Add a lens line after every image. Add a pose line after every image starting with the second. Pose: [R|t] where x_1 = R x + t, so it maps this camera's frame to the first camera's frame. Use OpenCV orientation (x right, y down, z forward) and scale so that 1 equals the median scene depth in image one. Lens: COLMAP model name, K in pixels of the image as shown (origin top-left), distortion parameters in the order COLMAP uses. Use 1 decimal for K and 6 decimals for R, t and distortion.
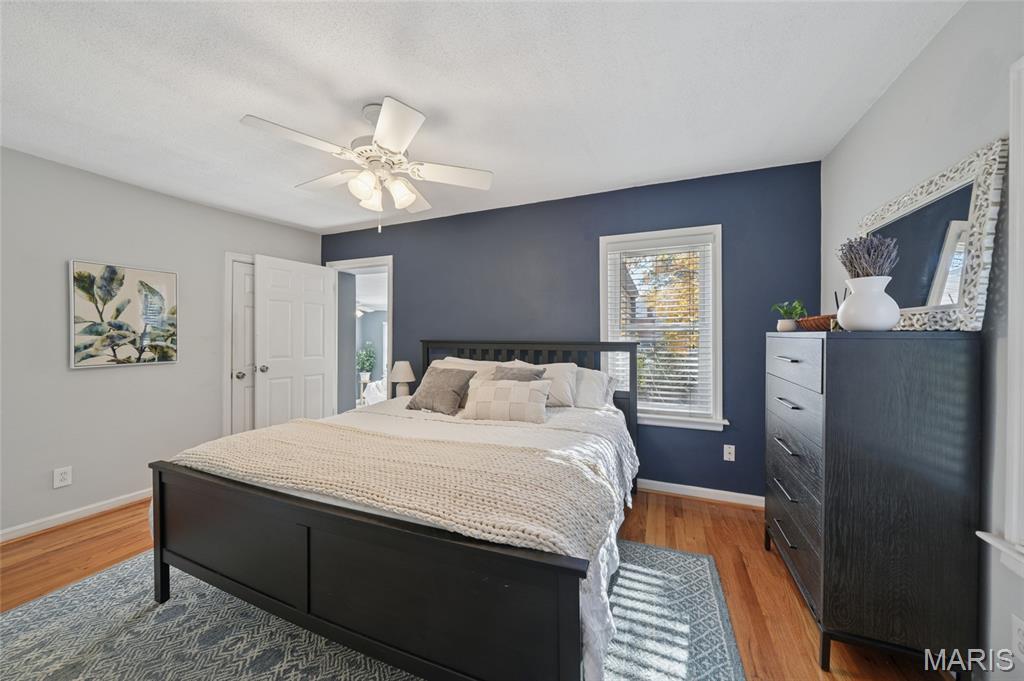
lens RADIAL K [[343.6, 0, 512.0], [0, 343.6, 340.5], [0, 0, 1]] dist [0.002285, 0.000168]
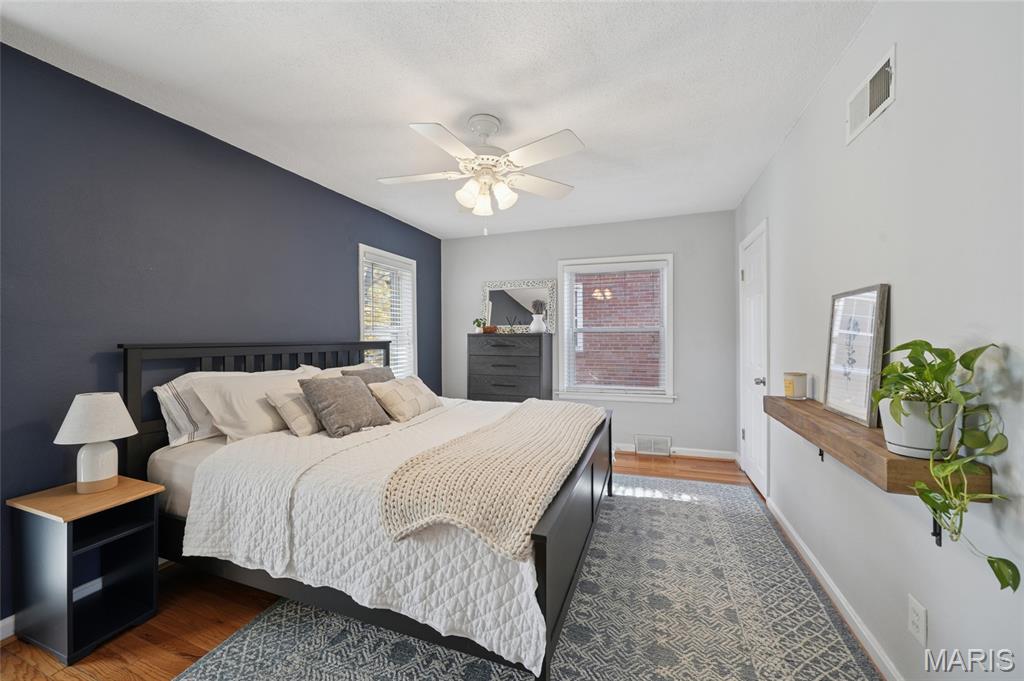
lens RADIAL K [[385.1, 0, 512.0], [0, 385.1, 340.5], [0, 0, 1]] dist [-0.000480, -0.000026]
pose [[-0.062204, -0.009264, 0.998020, -0.964940], [0.011451, 0.999884, 0.009995, -0.005134], [-0.997998, 0.012050, -0.062091, 0.620572]]
